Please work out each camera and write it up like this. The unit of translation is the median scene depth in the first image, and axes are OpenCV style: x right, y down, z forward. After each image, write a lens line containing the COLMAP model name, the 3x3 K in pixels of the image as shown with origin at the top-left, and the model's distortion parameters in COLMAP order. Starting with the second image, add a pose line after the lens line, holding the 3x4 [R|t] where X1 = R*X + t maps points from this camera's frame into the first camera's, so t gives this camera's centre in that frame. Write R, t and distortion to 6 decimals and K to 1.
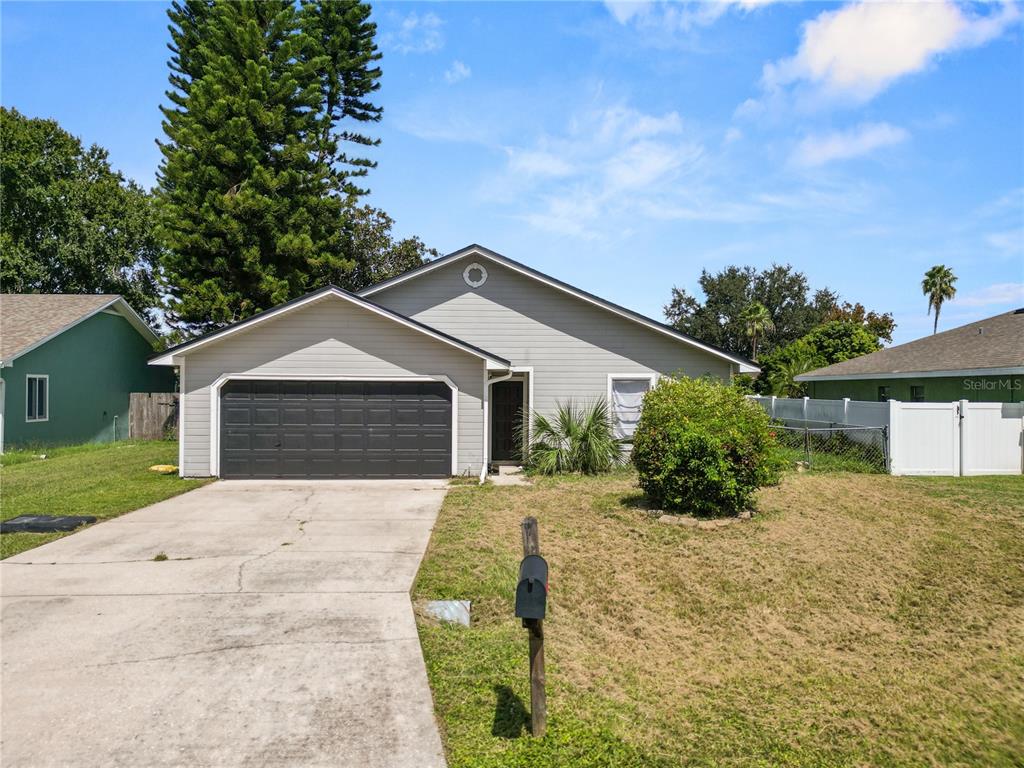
lens RADIAL K [[717.1, 0, 509.4], [0, 717.1, 384.5], [0, 0, 1]] dist [0.072657, -0.074032]
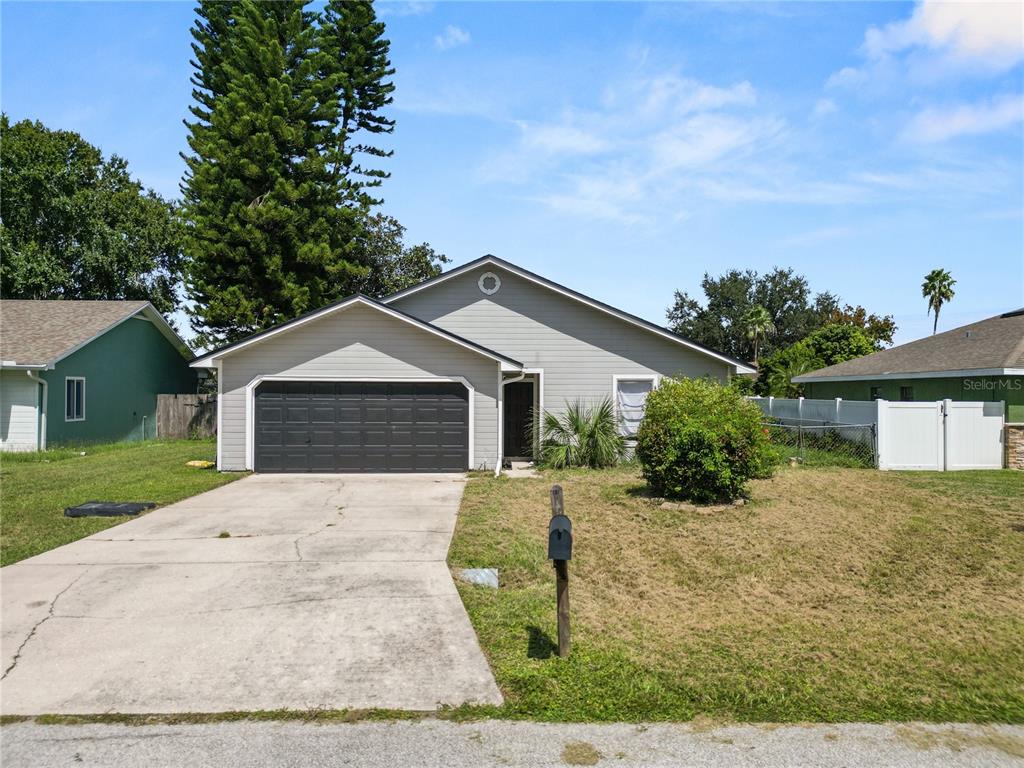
lens RADIAL K [[717.1, 0, 509.4], [0, 717.1, 384.5], [0, 0, 1]] dist [0.072657, -0.074032]
pose [[0.999991, -0.001040, -0.004027, -0.013367], [0.001024, 0.999992, -0.003868, 0.003093], [0.004031, 0.003864, 0.999984, -0.070715]]
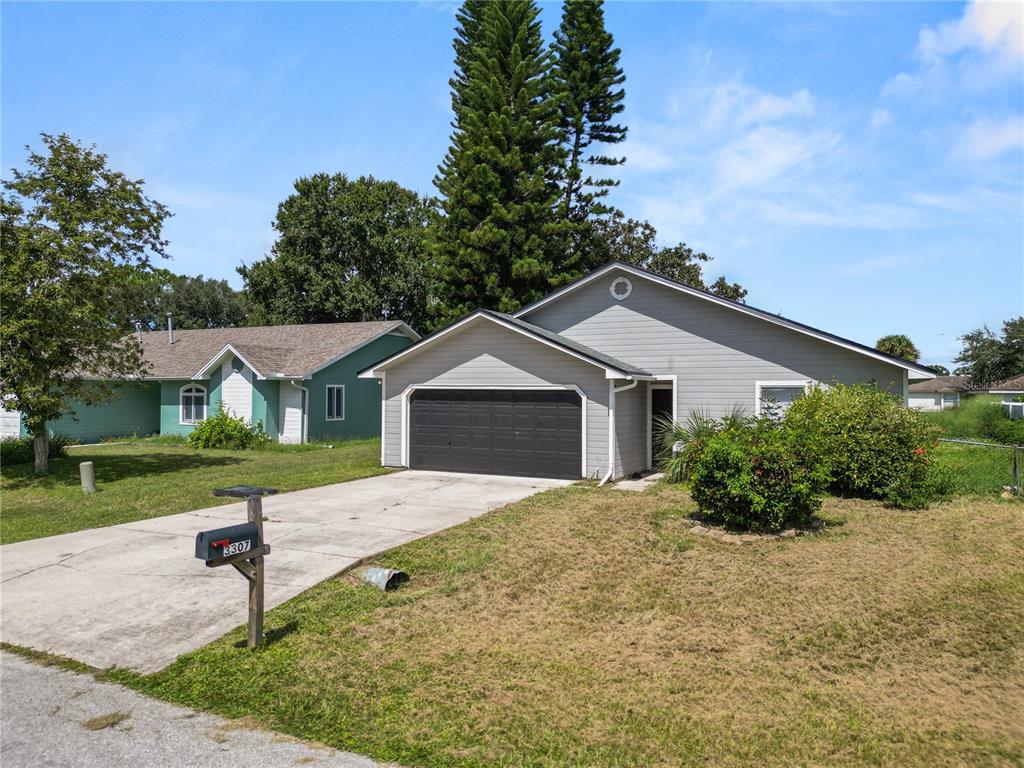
lens RADIAL K [[717.1, 0, 509.4], [0, 717.1, 384.5], [0, 0, 1]] dist [0.072657, -0.074032]
pose [[0.880734, -0.005861, -0.473576, 0.304488], [0.002860, 0.999971, -0.007057, -0.004946], [0.473603, 0.004861, 0.880725, -0.002229]]
